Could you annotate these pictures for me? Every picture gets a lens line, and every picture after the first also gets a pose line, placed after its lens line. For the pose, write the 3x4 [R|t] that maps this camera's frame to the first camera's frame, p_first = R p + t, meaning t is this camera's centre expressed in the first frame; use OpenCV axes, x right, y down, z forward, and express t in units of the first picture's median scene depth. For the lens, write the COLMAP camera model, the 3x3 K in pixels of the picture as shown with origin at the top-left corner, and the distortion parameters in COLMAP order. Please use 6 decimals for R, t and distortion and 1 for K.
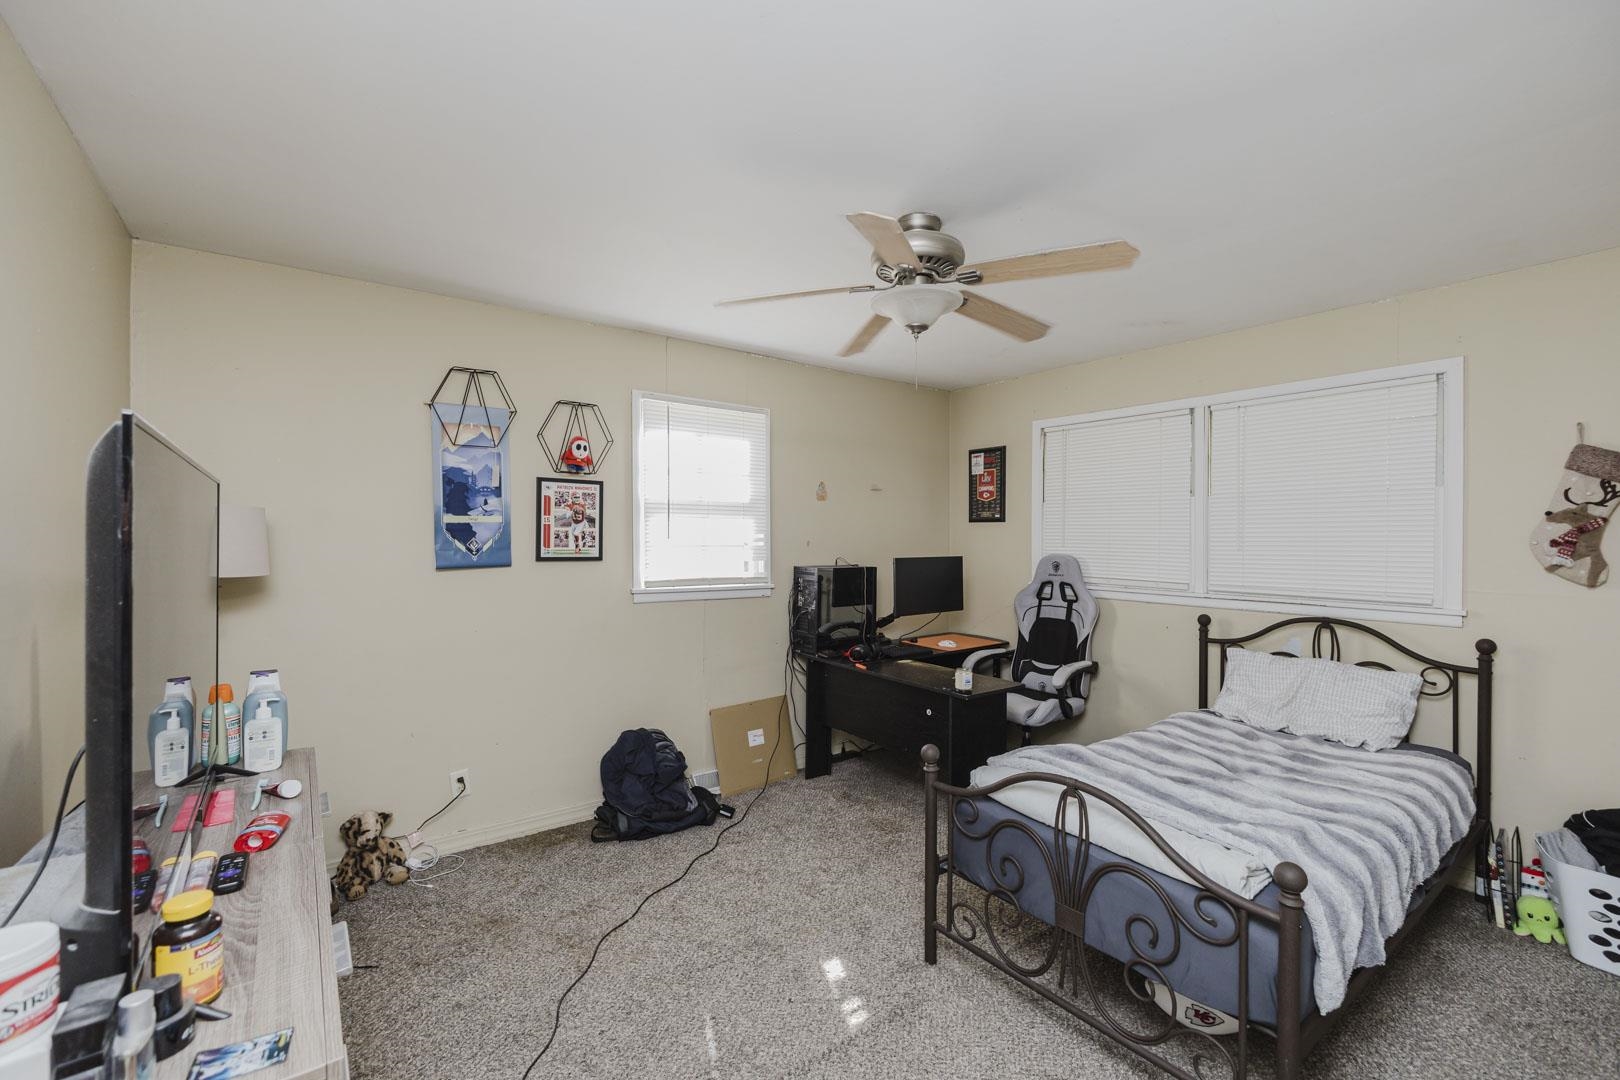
lens RADIAL K [[691.4, 0, 809.9], [0, 691.4, 537.0], [0, 0, 1]] dist [-0.014481, -0.000755]
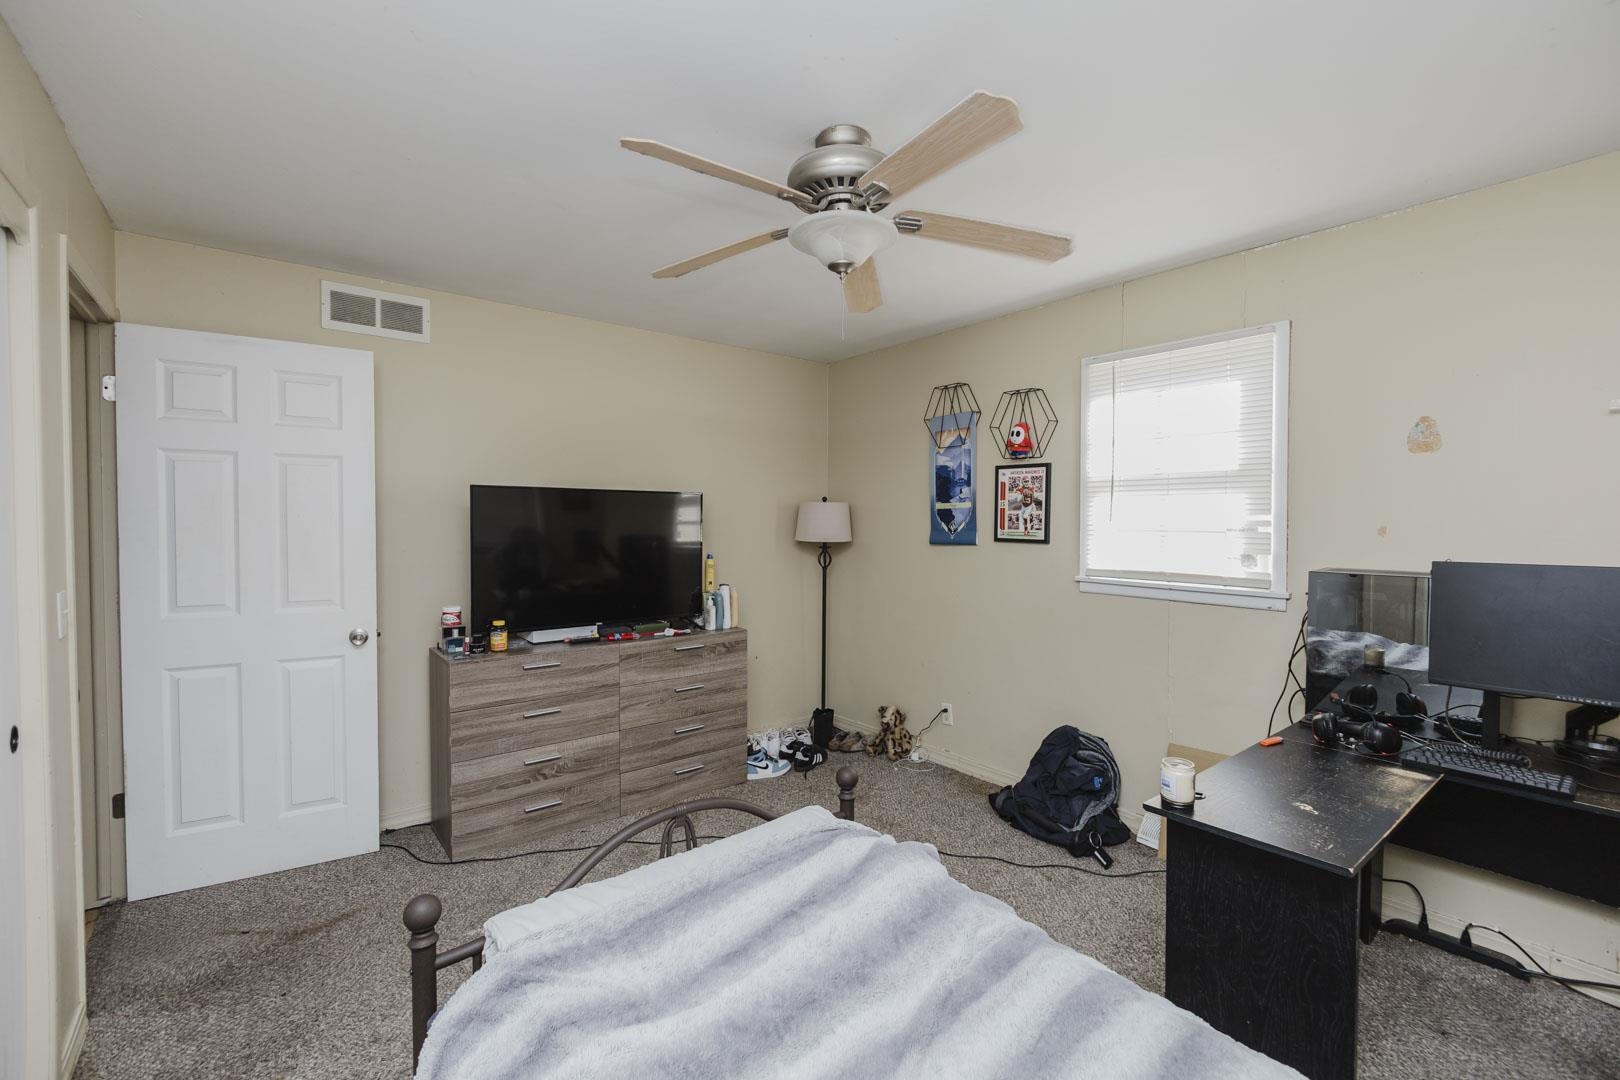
lens RADIAL K [[691.4, 0, 809.9], [0, 691.4, 537.0], [0, 0, 1]] dist [-0.014481, -0.000755]
pose [[0.025145, 0.018323, -0.999516, 0.686039], [-0.006293, 0.999815, 0.018170, 0.009039], [0.999664, 0.005833, 0.025256, 0.648048]]
